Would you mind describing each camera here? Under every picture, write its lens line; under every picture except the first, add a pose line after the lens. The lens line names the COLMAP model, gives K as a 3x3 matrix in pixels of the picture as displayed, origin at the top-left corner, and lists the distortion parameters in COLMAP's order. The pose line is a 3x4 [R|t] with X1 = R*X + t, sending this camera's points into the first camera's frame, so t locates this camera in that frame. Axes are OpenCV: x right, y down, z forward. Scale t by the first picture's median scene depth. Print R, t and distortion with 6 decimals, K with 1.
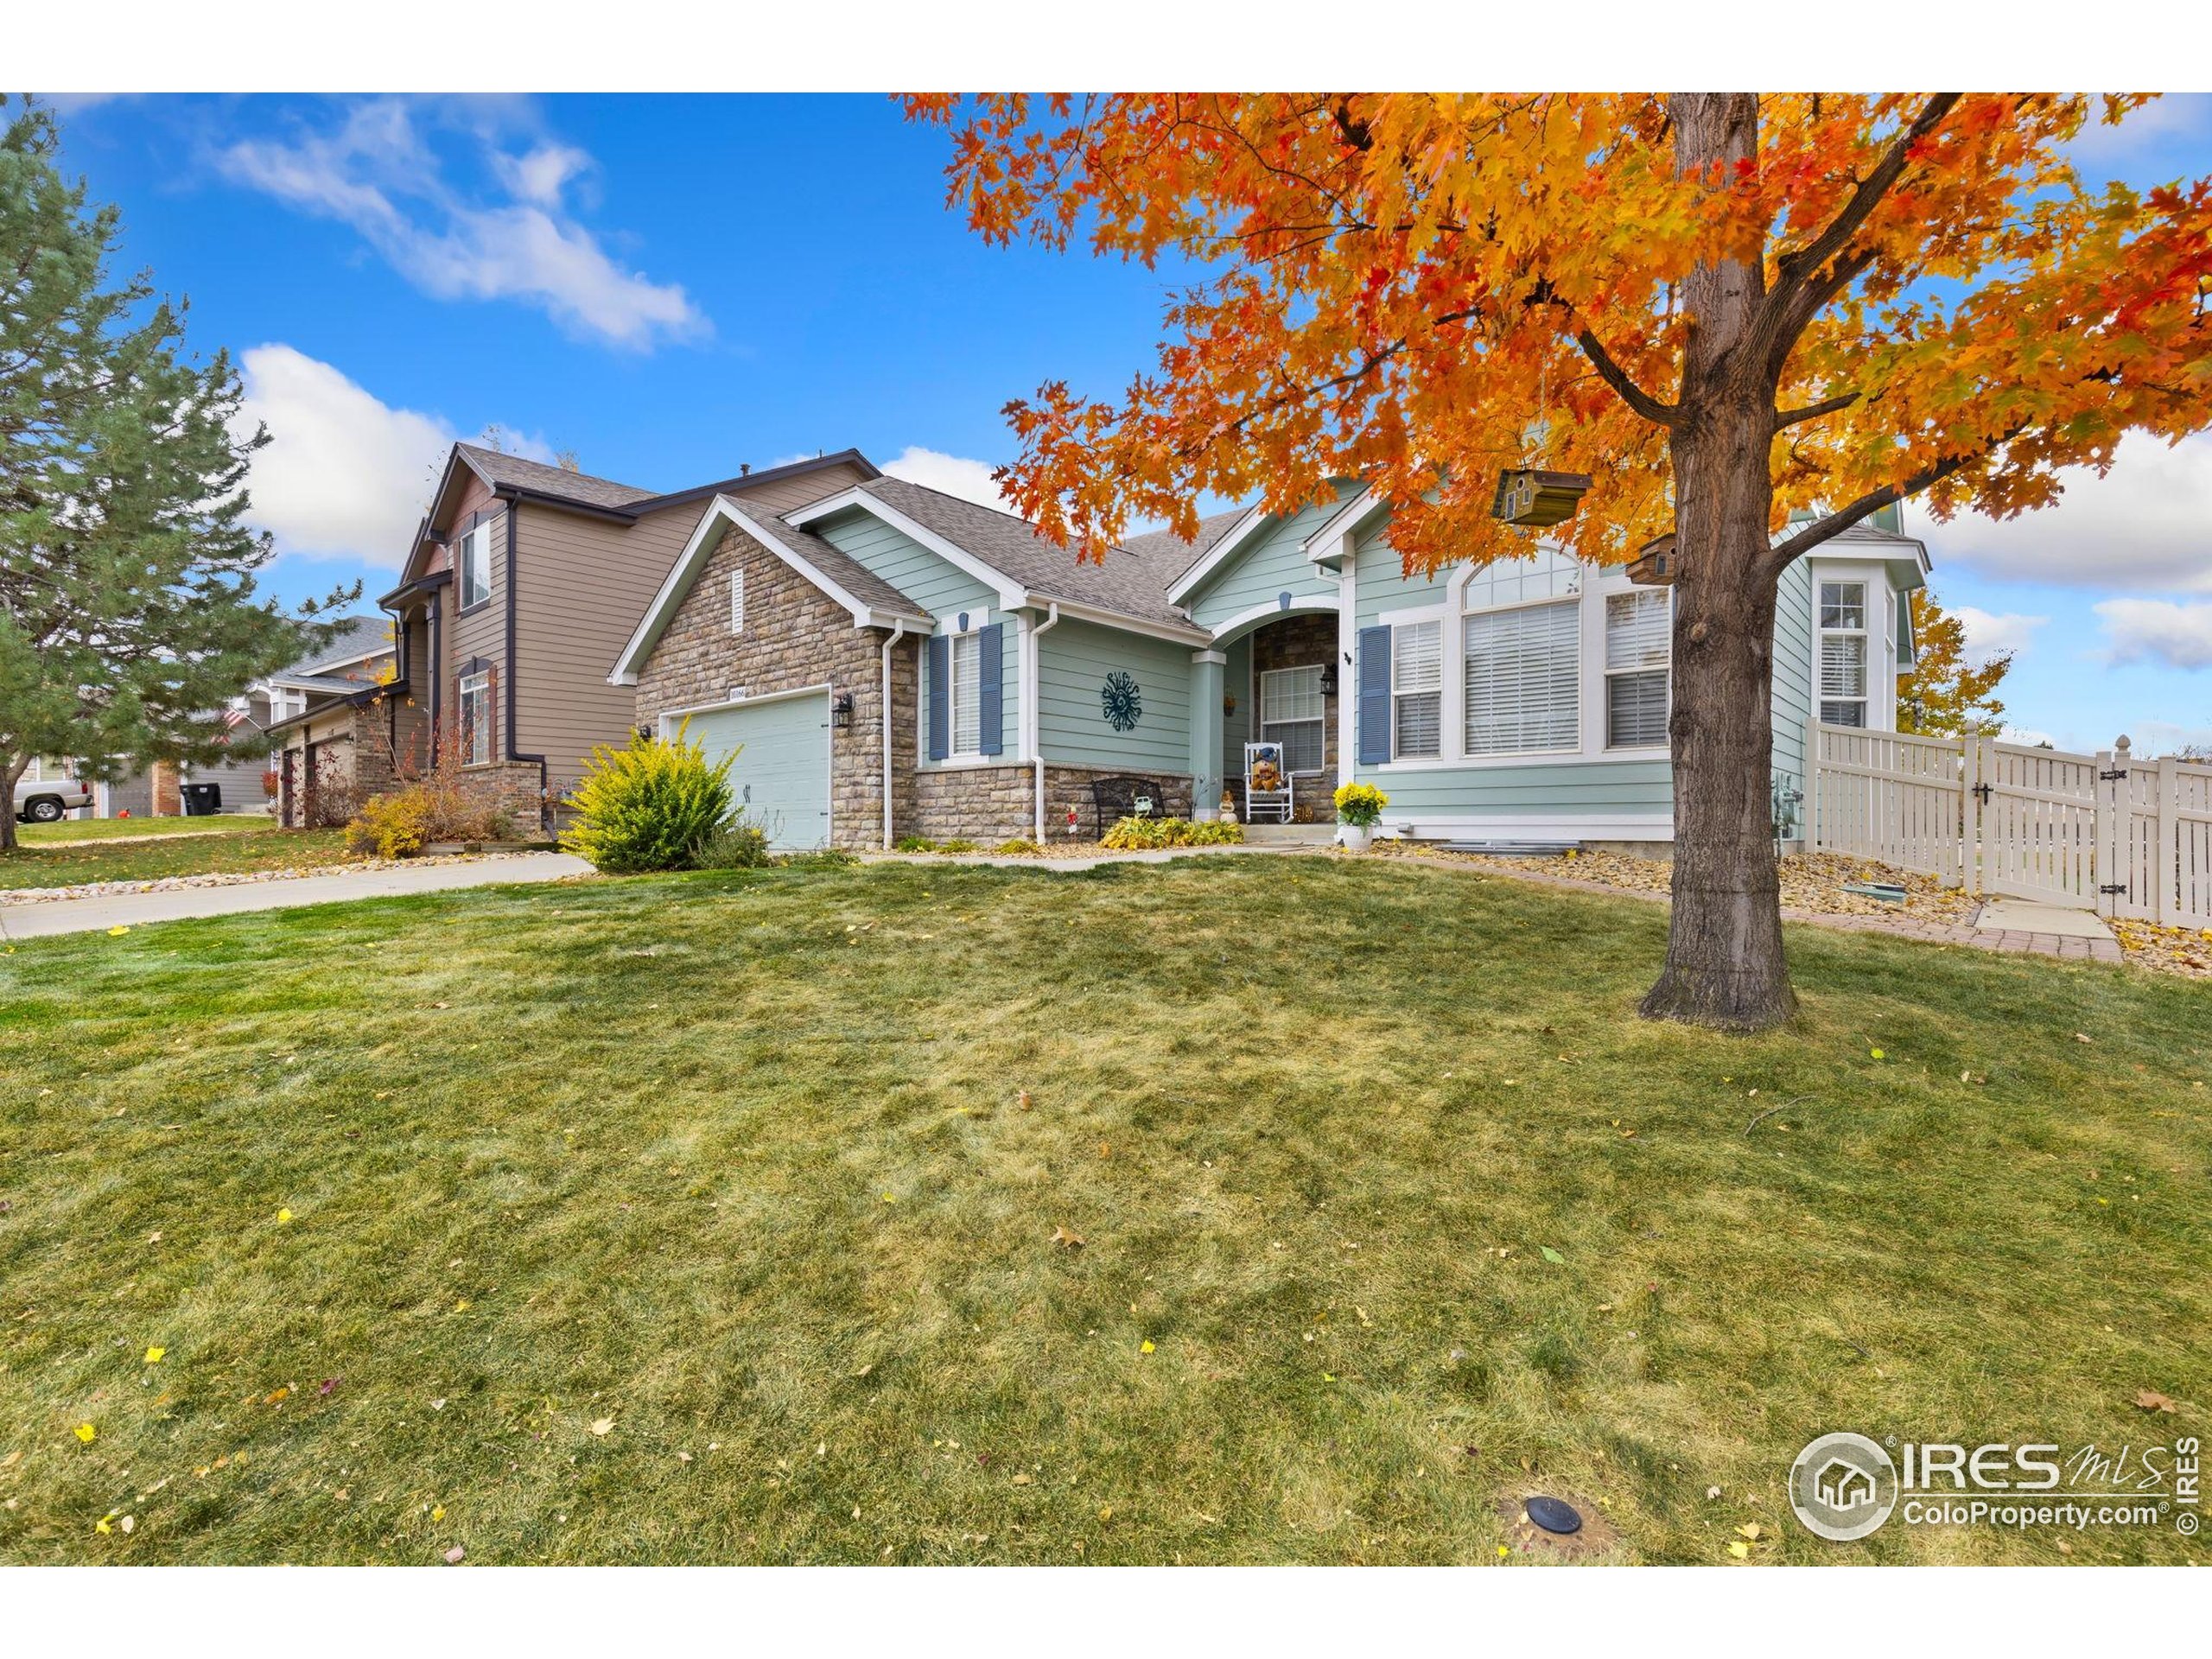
lens RADIAL K [[1004.2, 0, 1096.2], [0, 1004.2, 832.8], [0, 0, 1]] dist [0.004792, -0.000608]
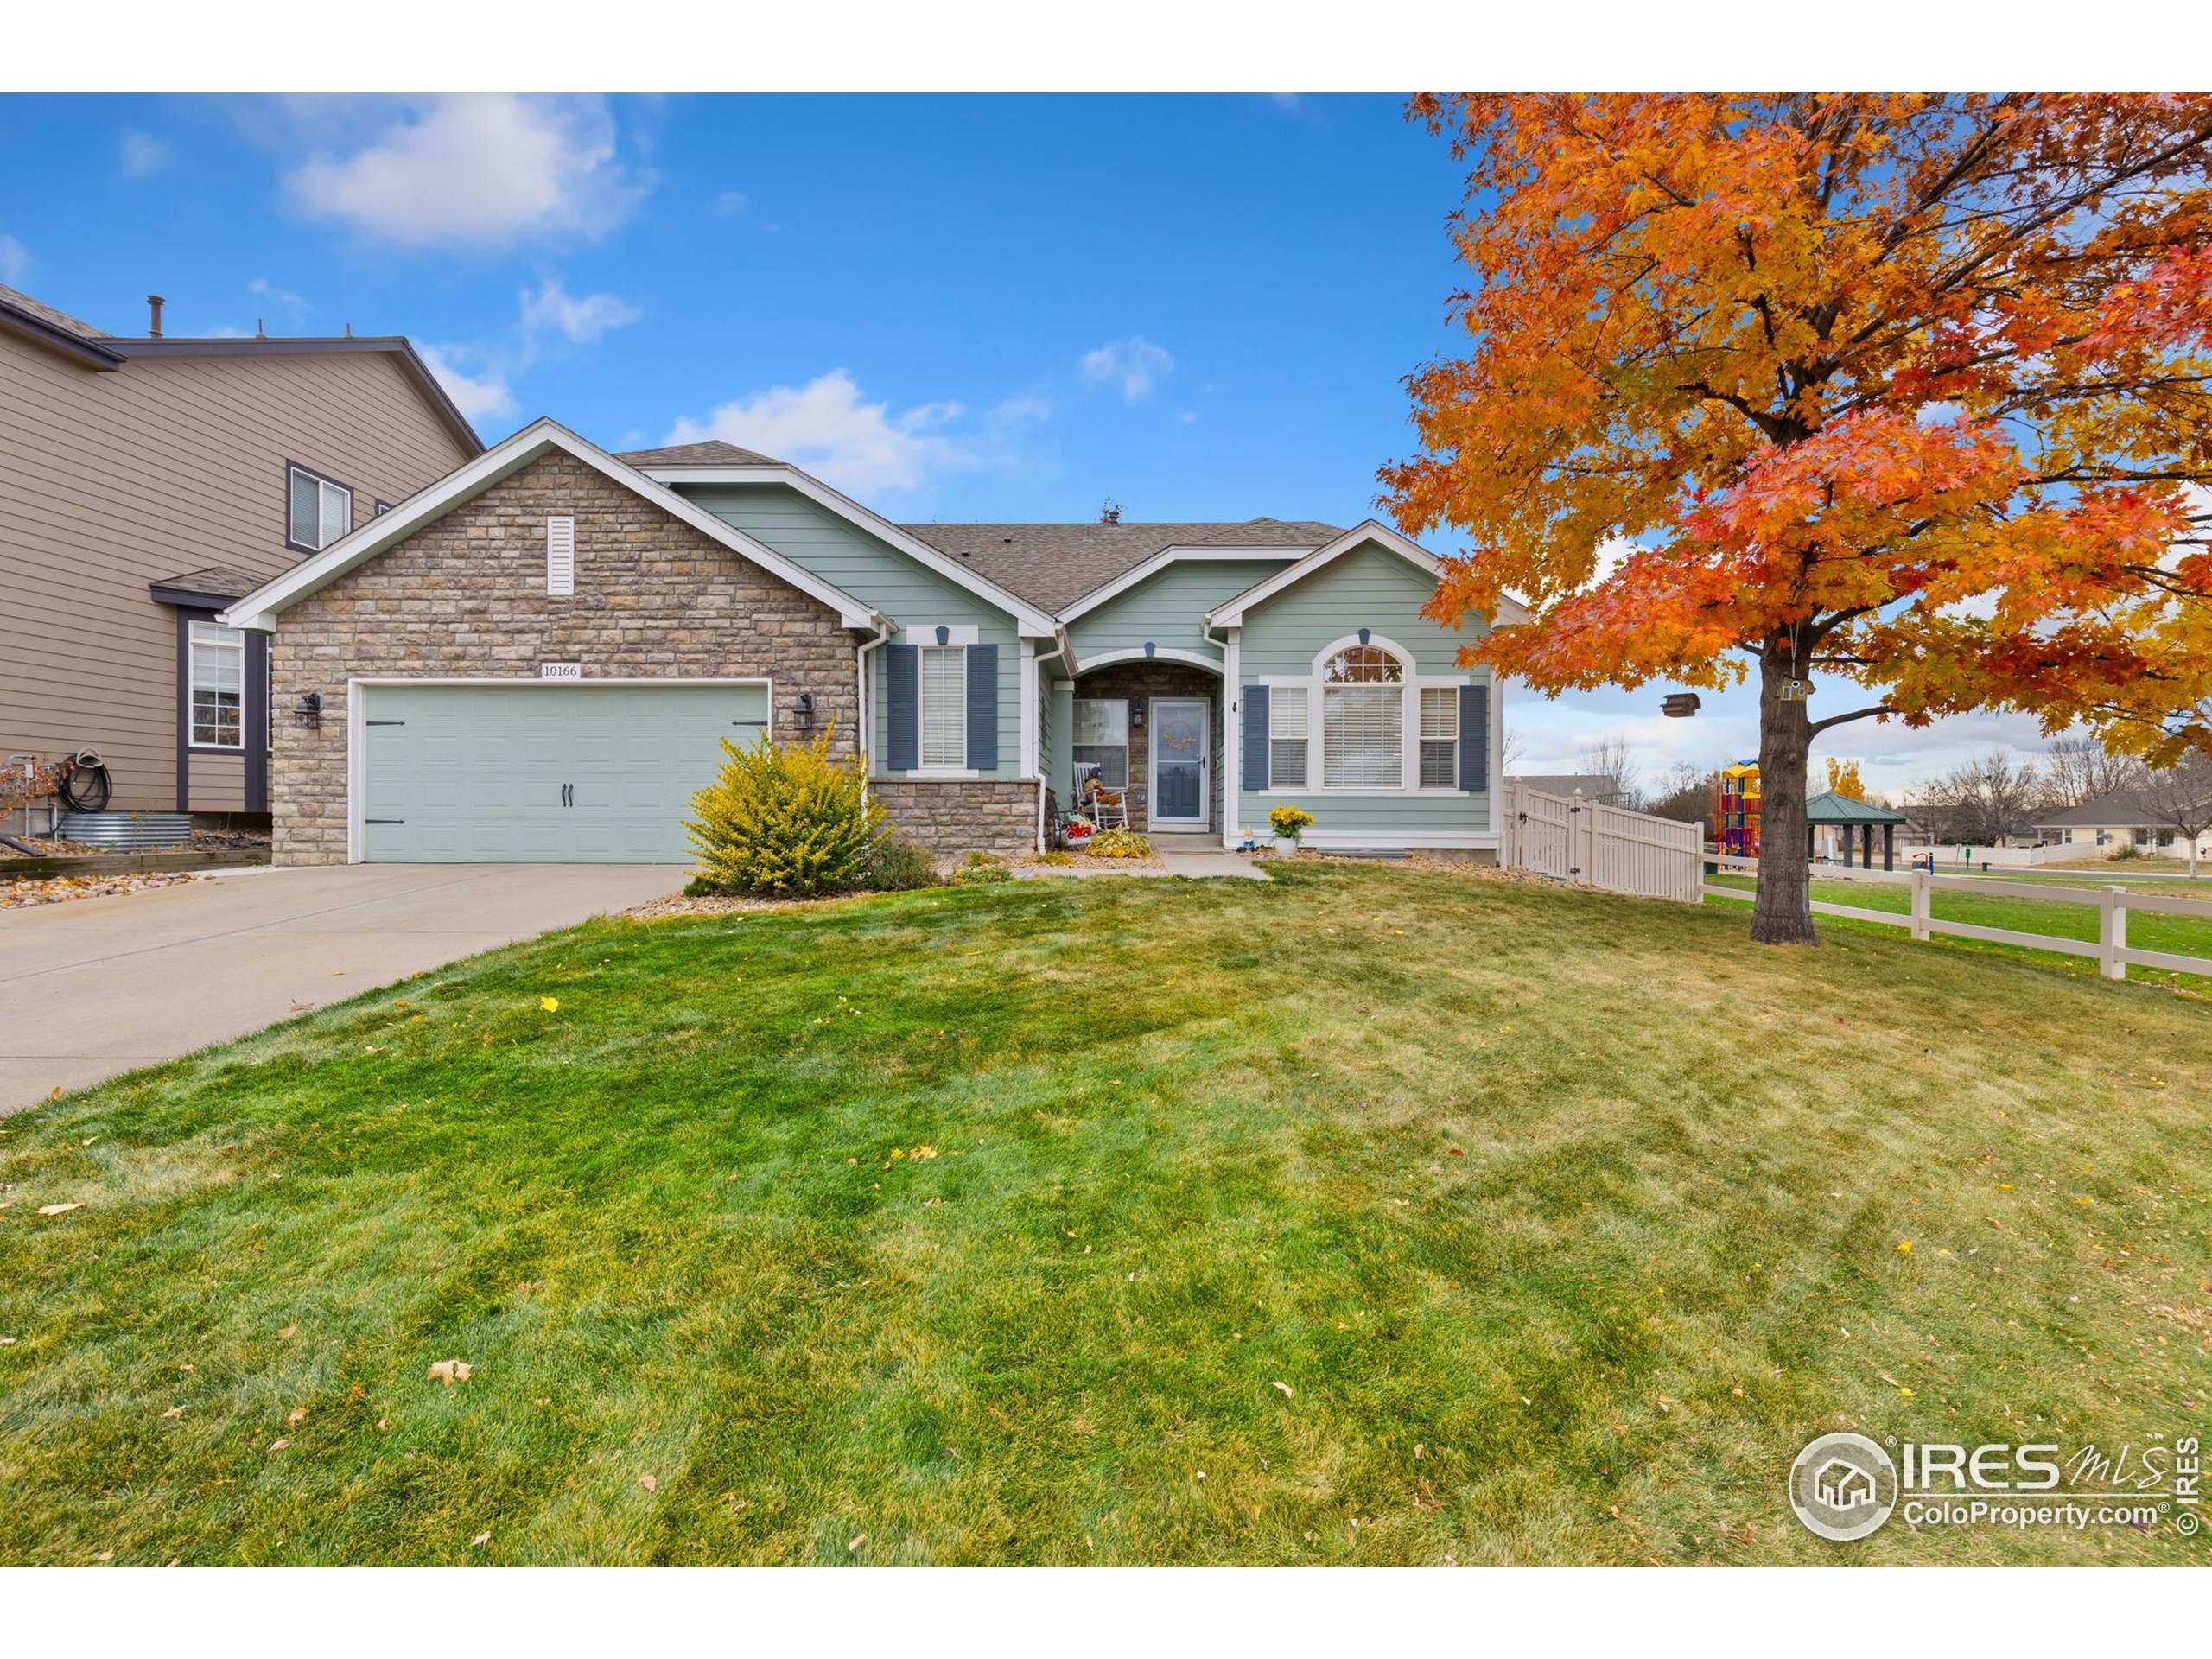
lens RADIAL K [[1004.2, 0, 1102.0], [0, 1004.2, 836.9], [0, 0, 1]] dist [0.004792, -0.000608]
pose [[0.753390, -0.003709, 0.657564, -0.695656], [-0.002612, 0.999959, 0.008632, -0.016615], [-0.657569, -0.008221, 0.753349, 0.133825]]
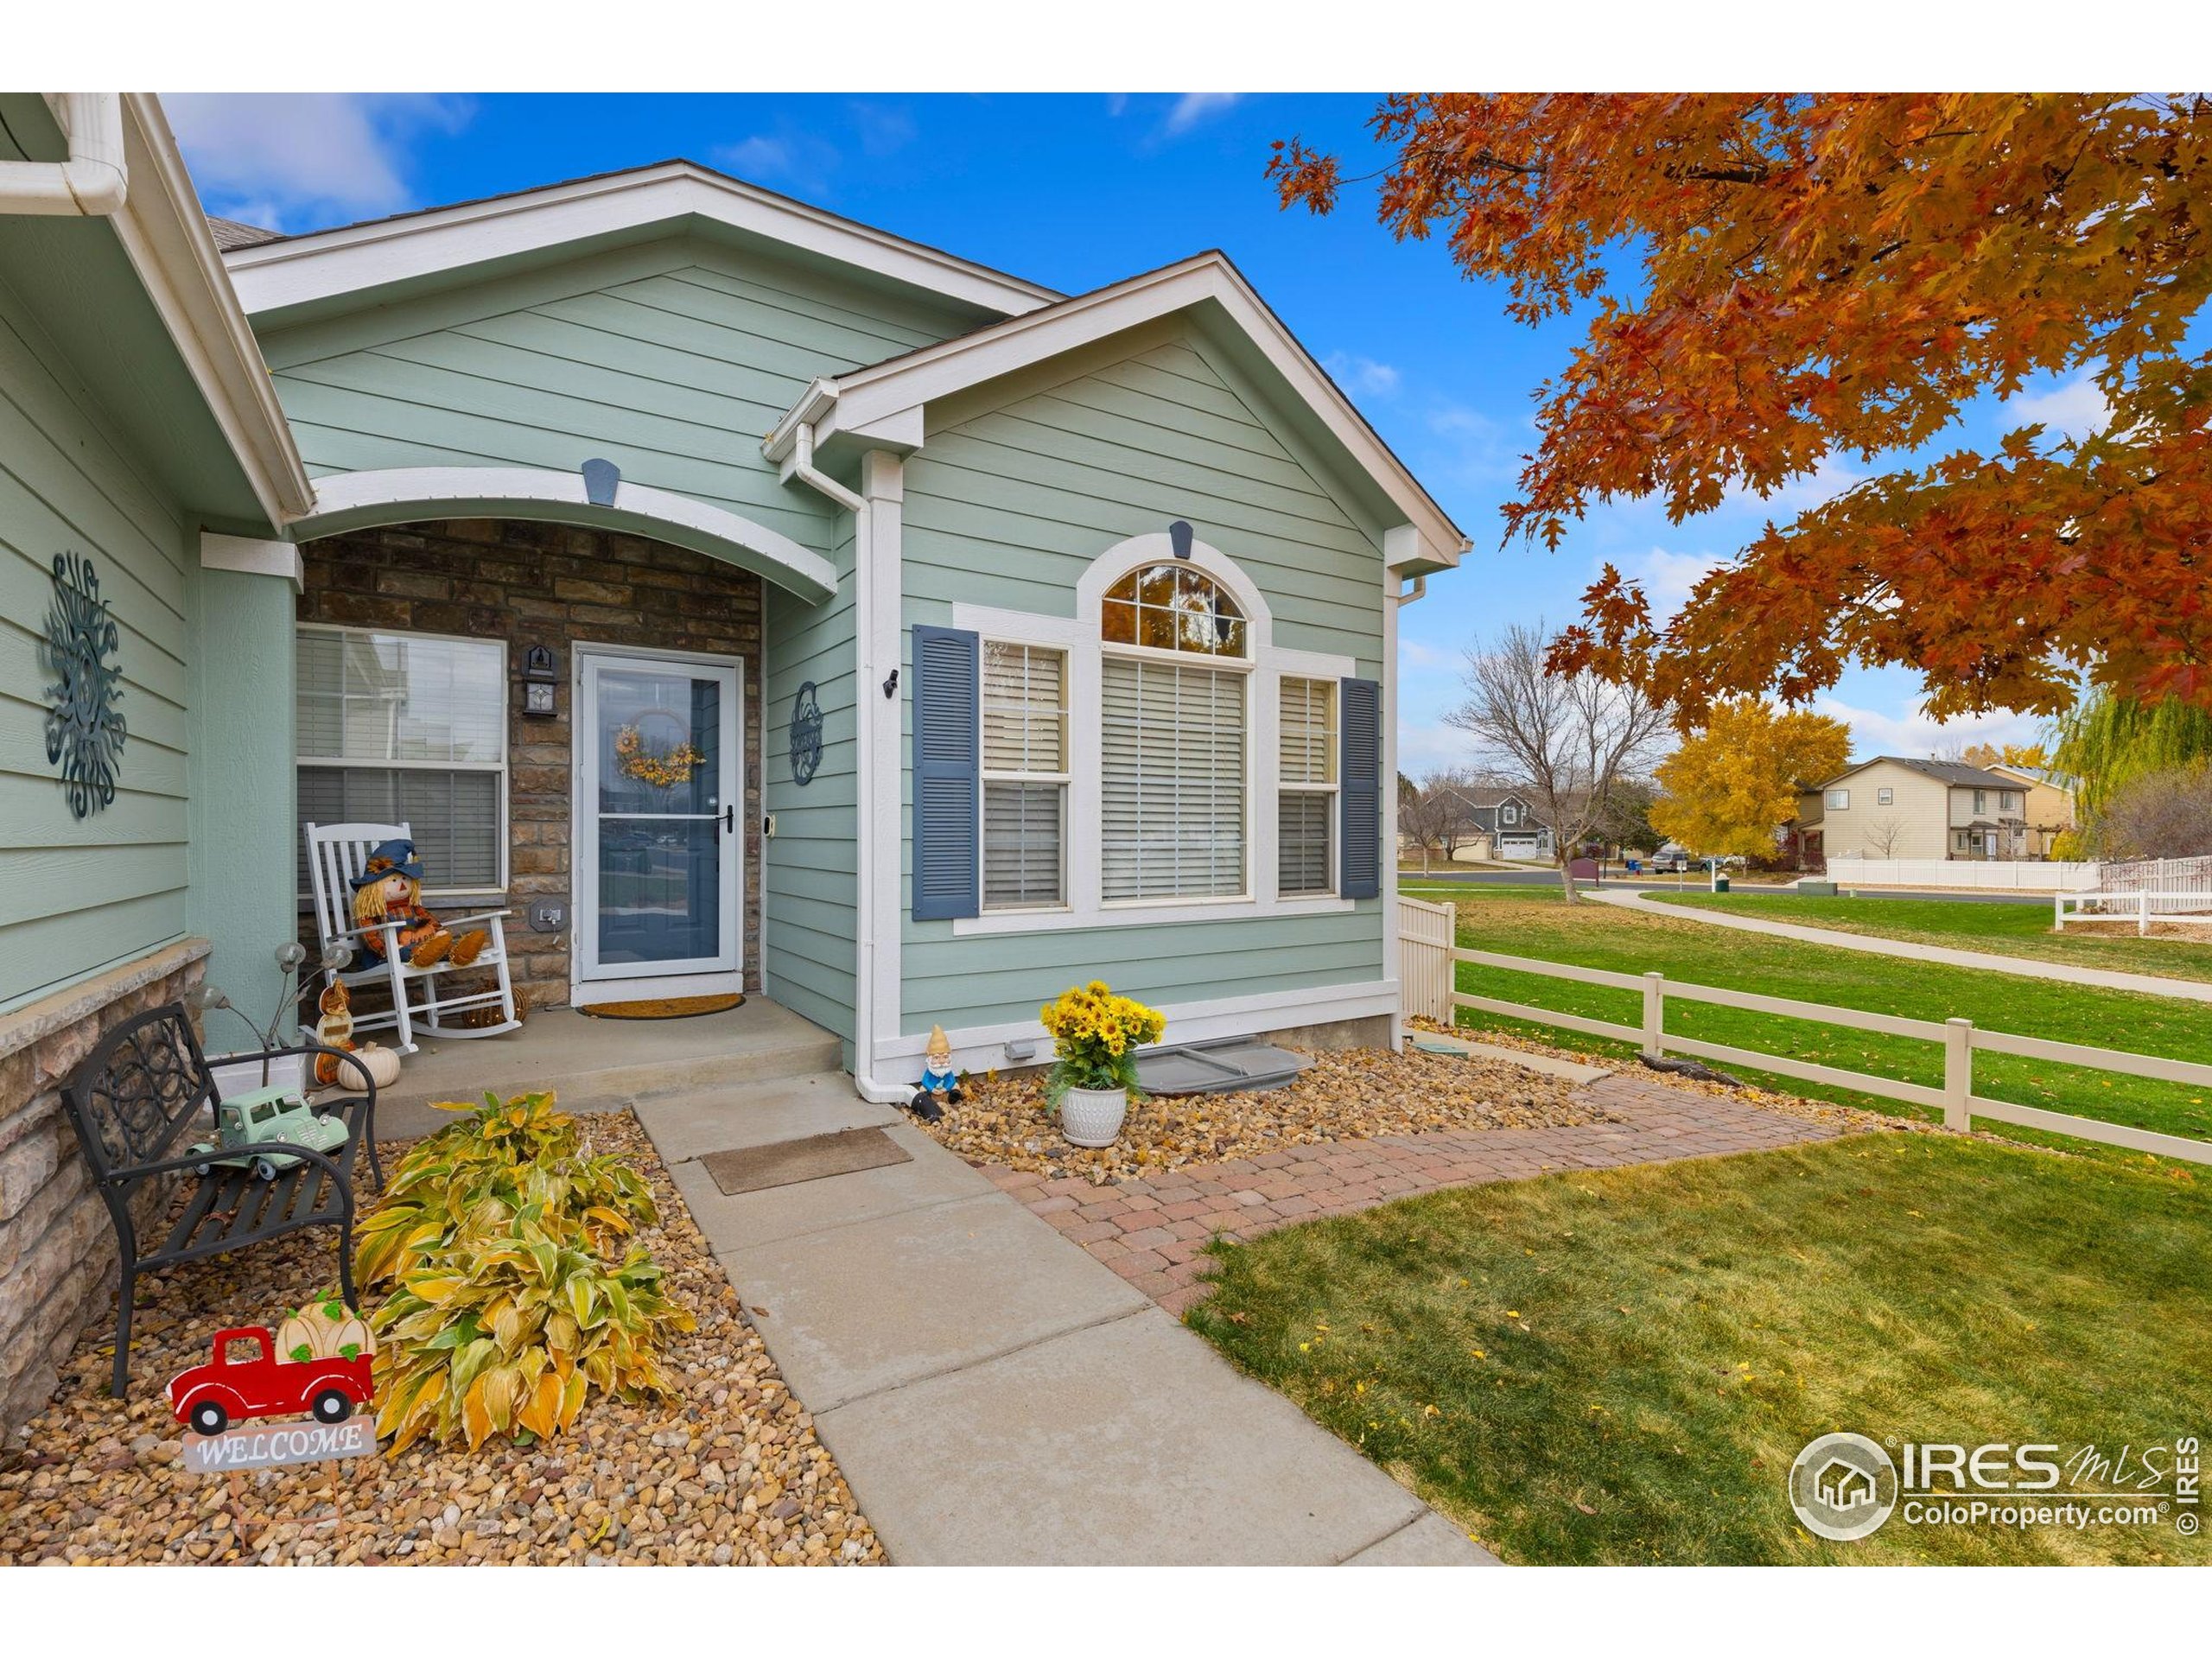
lens RADIAL K [[1004.2, 0, 1104.3], [0, 1004.2, 842.1], [0, 0, 1]] dist [0.004792, -0.000608]
pose [[0.236050, -0.014126, 0.971638, -0.153300], [-0.002356, 0.999883, 0.015109, -0.105733], [-0.971738, -0.005856, 0.235990, 0.769555]]
